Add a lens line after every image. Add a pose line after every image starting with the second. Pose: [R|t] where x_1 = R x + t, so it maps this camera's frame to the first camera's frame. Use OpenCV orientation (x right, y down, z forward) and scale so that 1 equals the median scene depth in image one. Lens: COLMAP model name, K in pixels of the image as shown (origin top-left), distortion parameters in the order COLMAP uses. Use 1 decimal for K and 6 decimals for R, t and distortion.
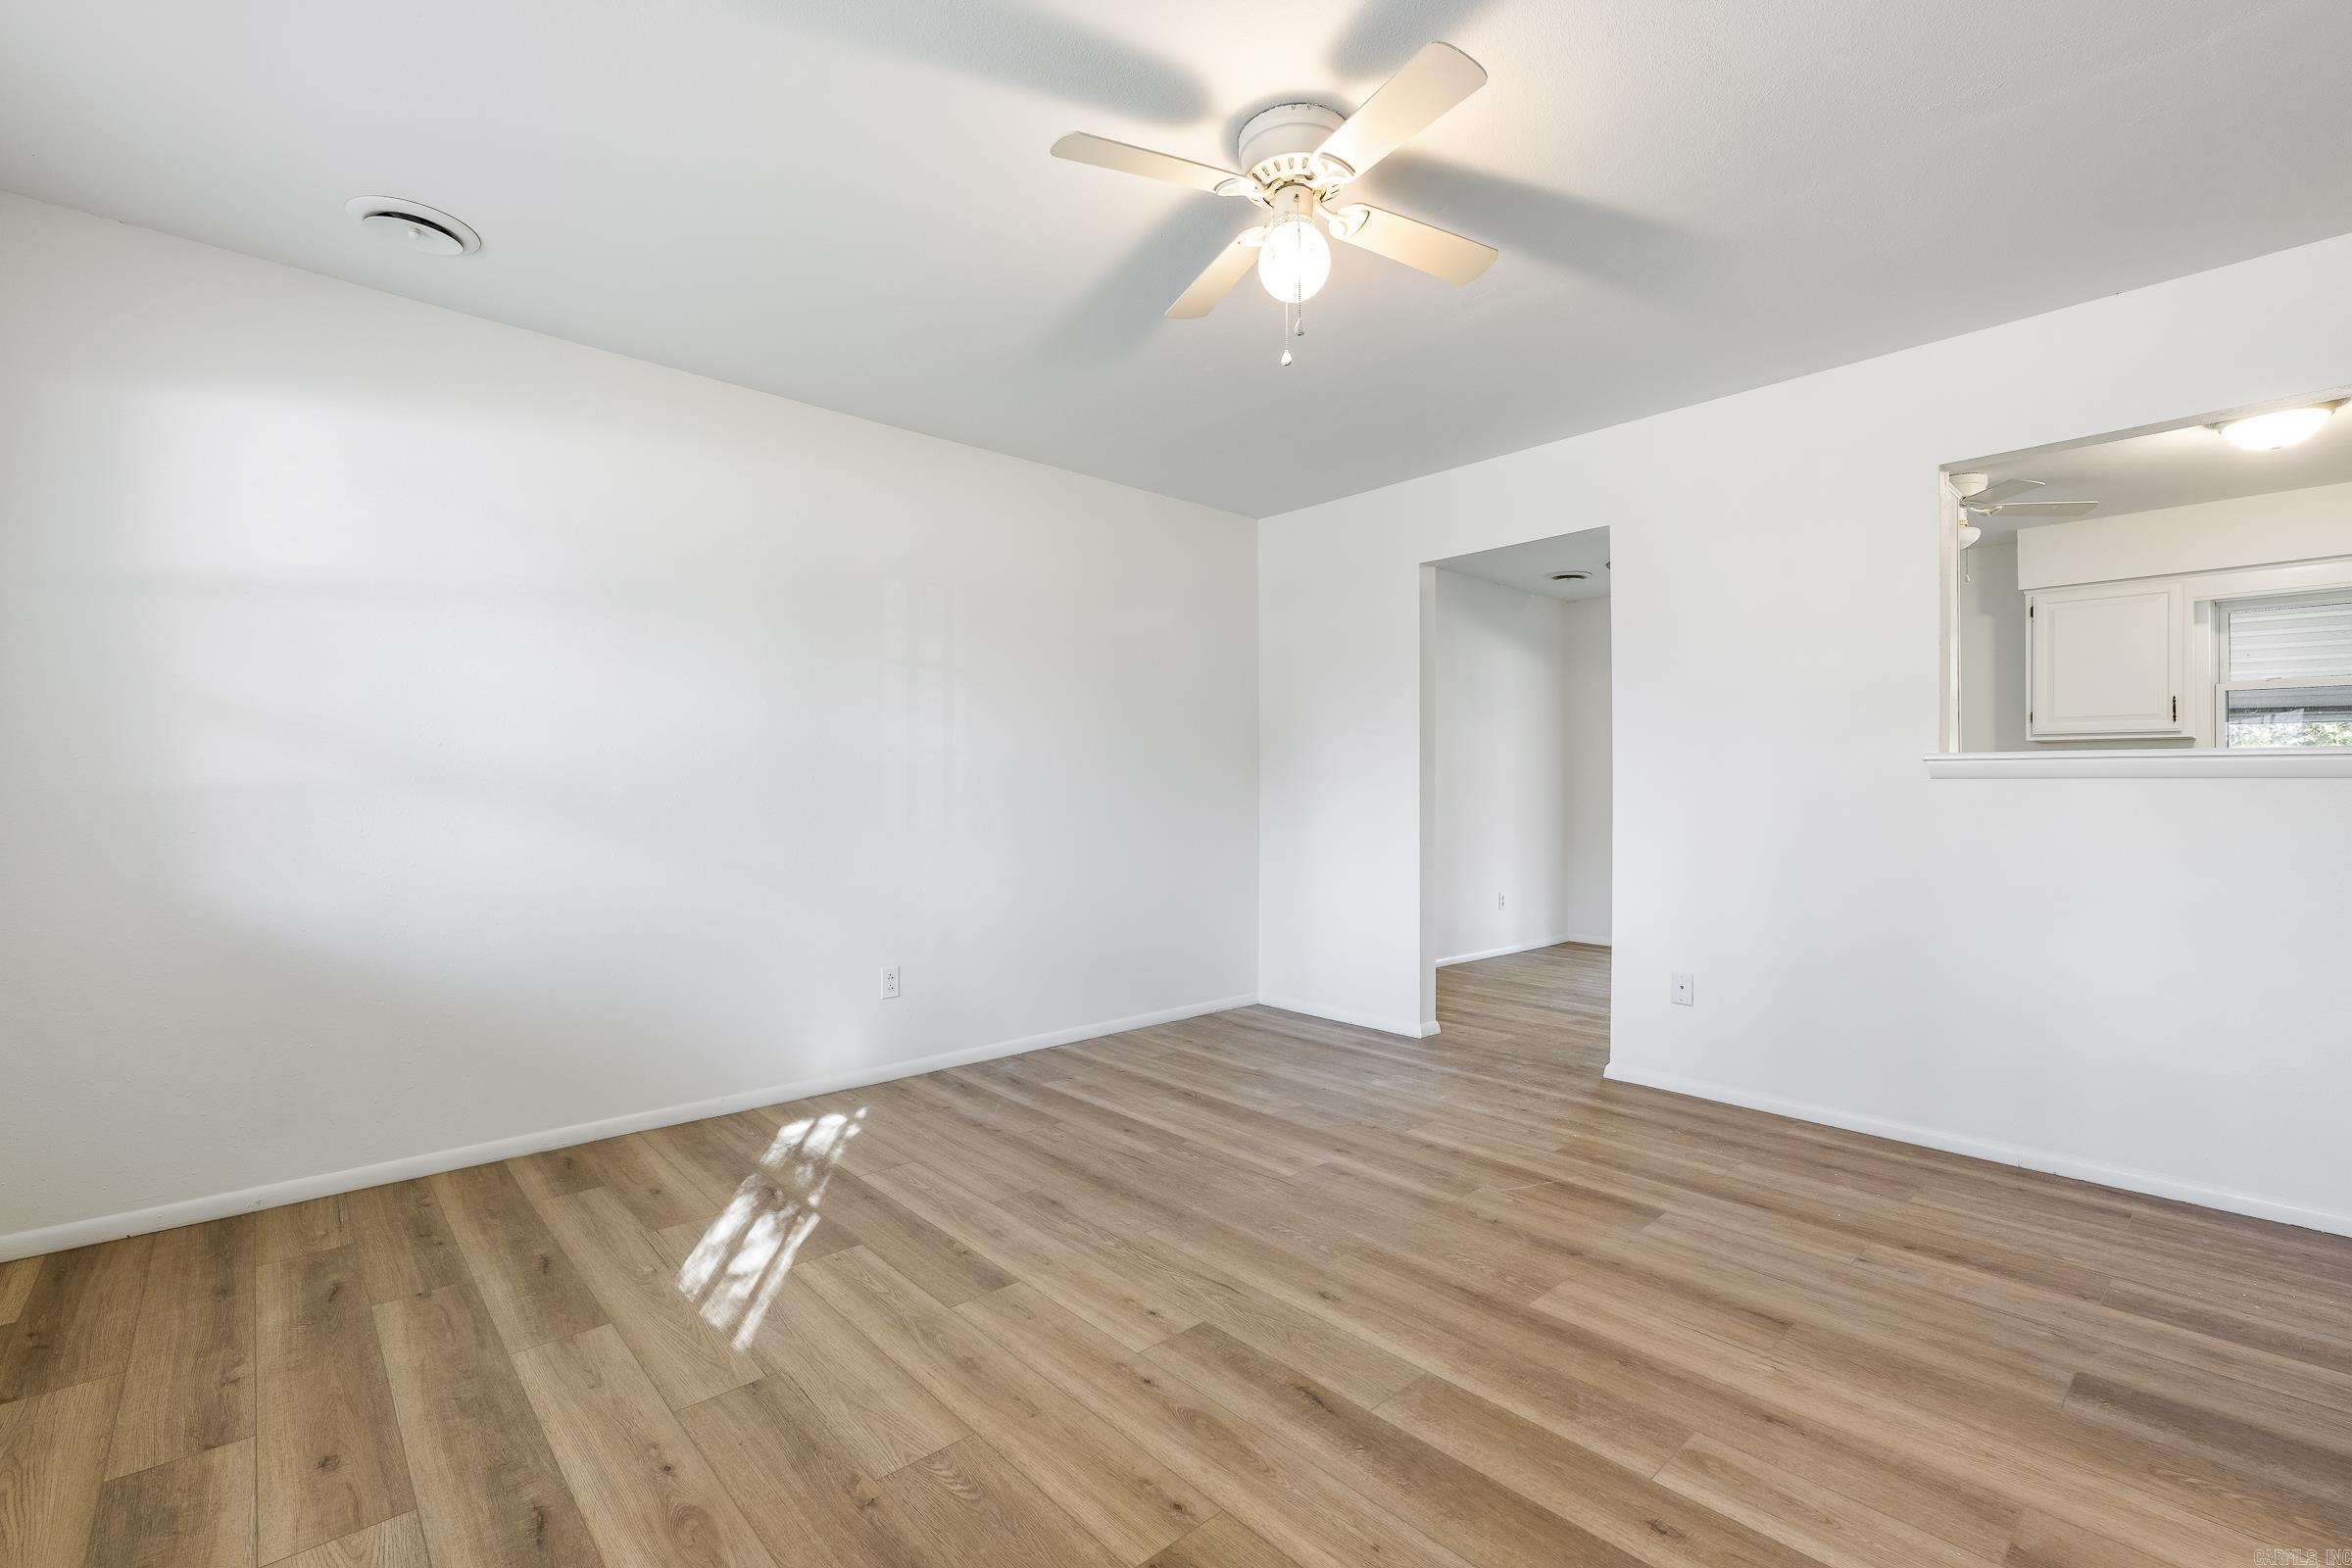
lens RADIAL K [[1049.4, 0, 1176.0], [0, 1049.4, 784.0], [0, 0, 1]] dist [-0.000221, 0.000234]
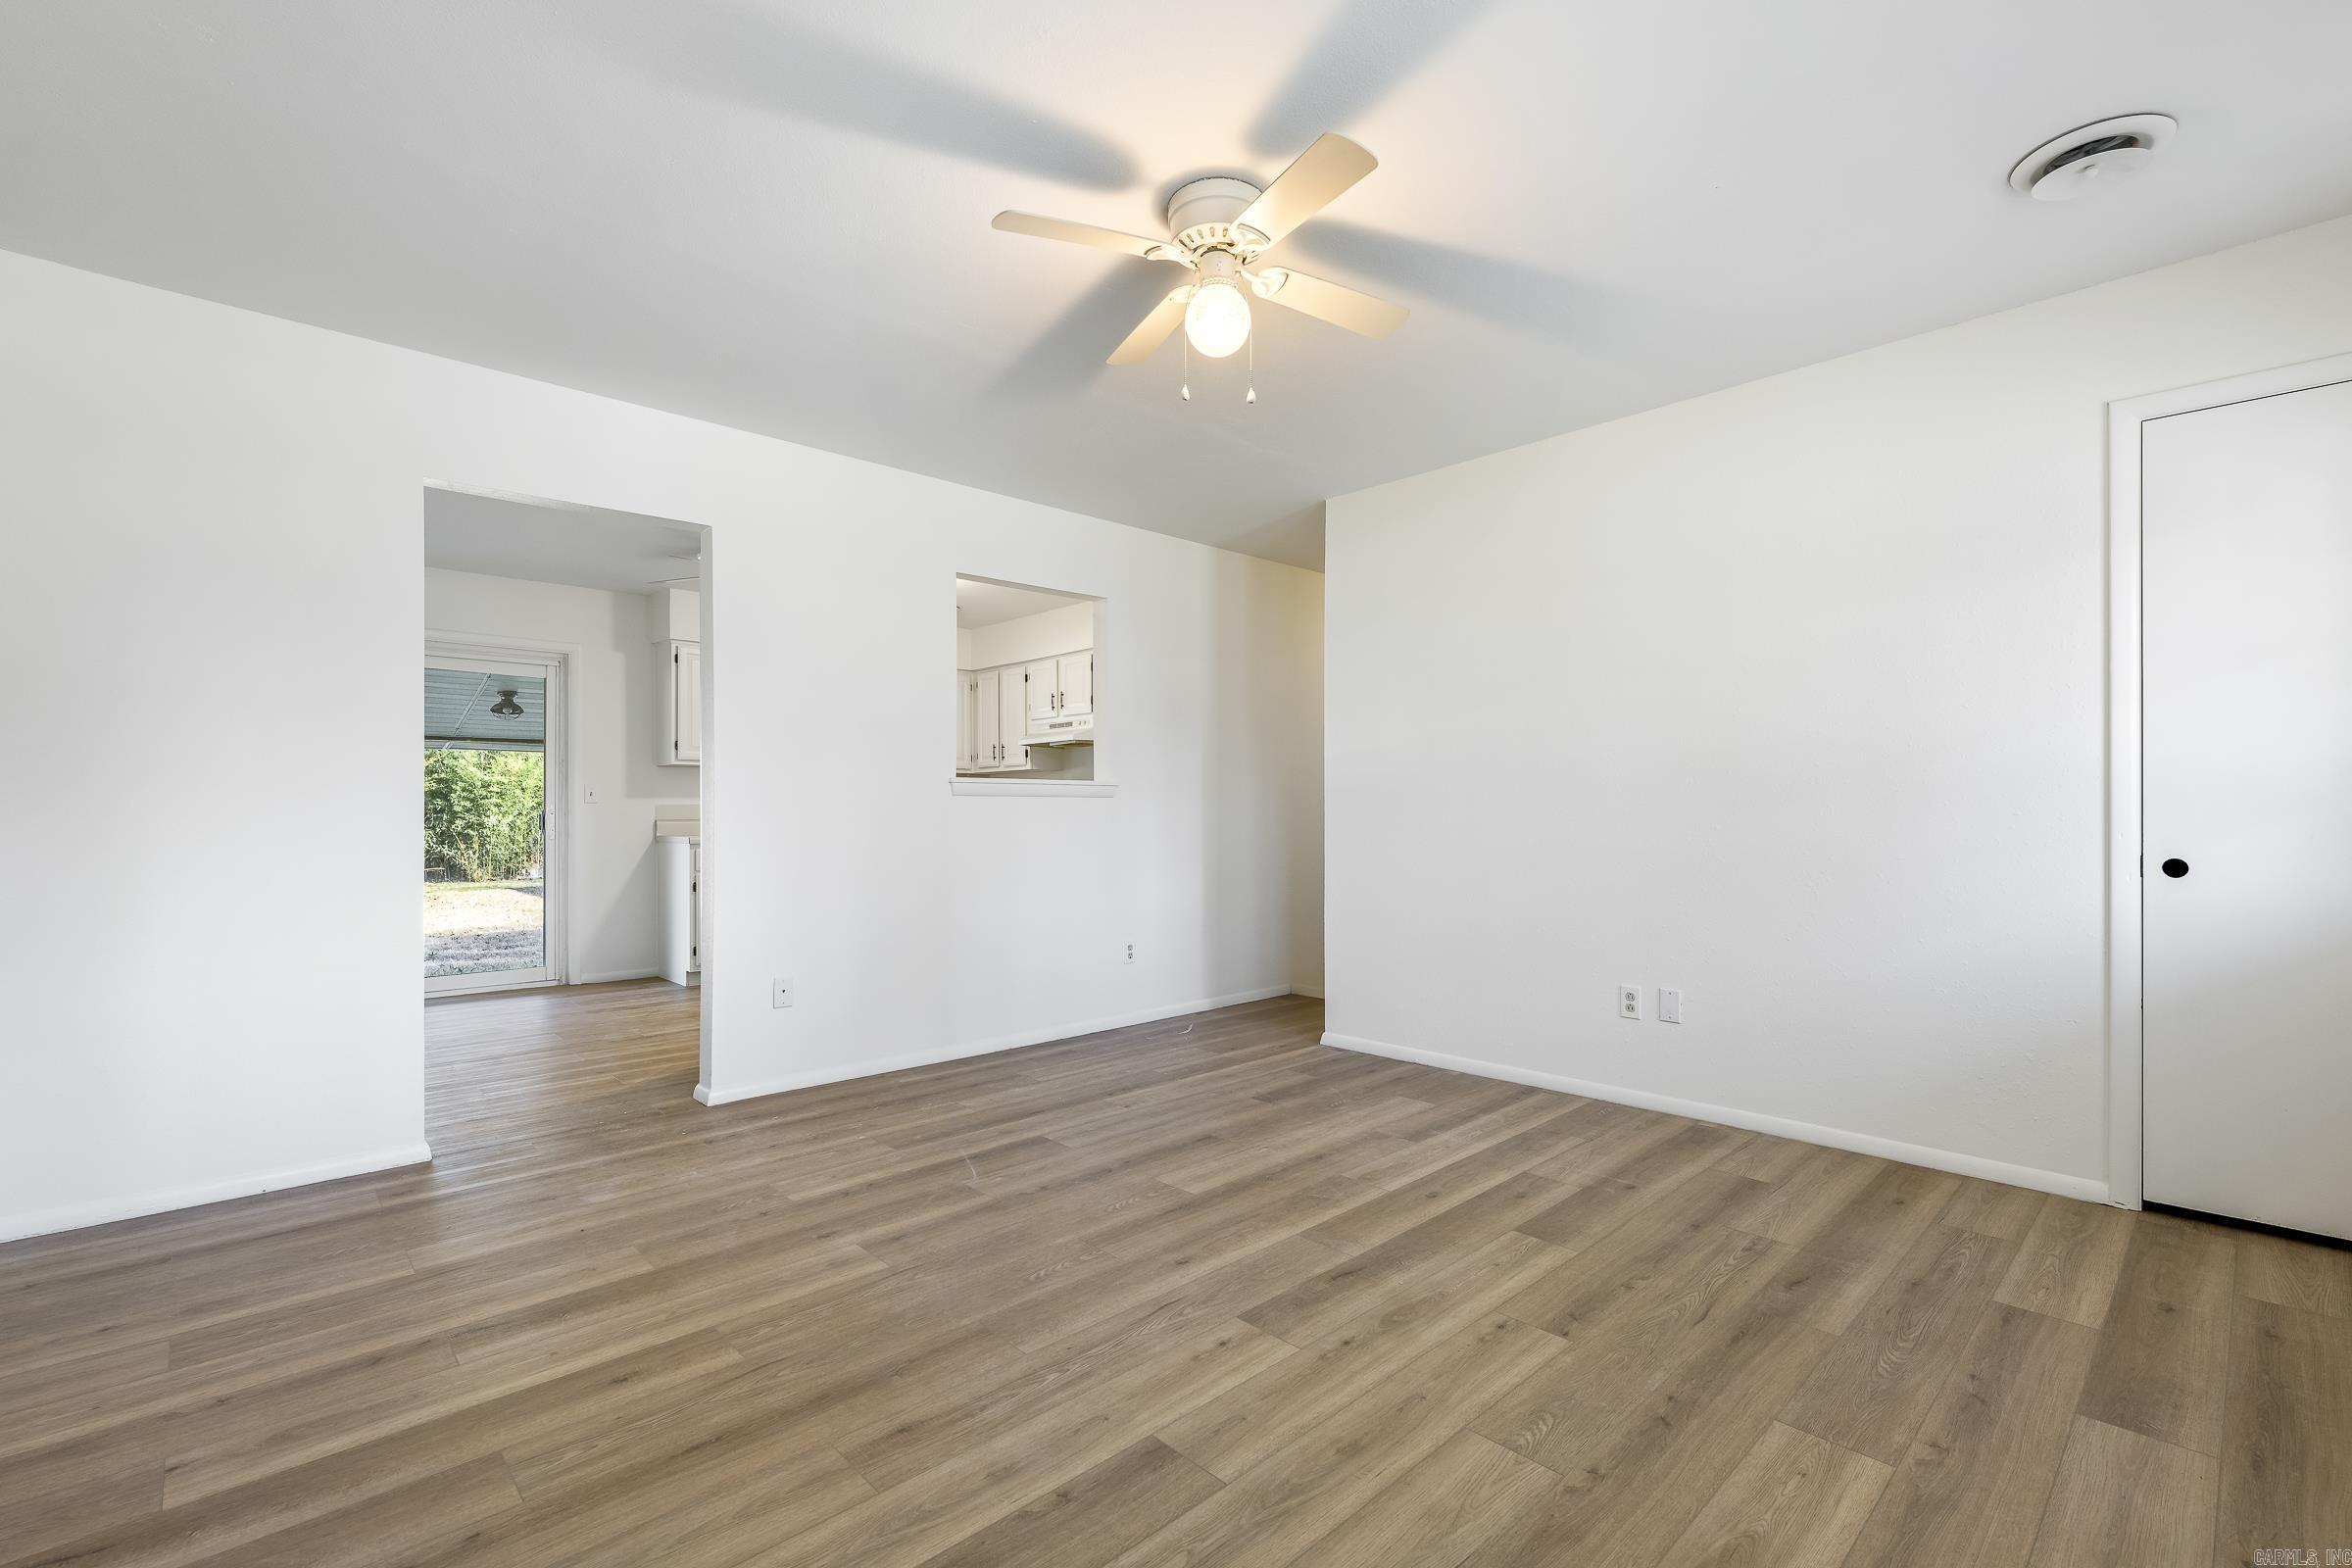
lens RADIAL K [[1043.1, 0, 1187.8], [0, 1043.1, 810.6], [0, 0, 1]] dist [0.000766, 0.000077]
pose [[-0.042469, -0.005054, 0.999085, -0.805868], [-0.004737, 0.999977, 0.004857, 0.007719], [-0.999087, -0.004526, -0.042492, 0.887027]]
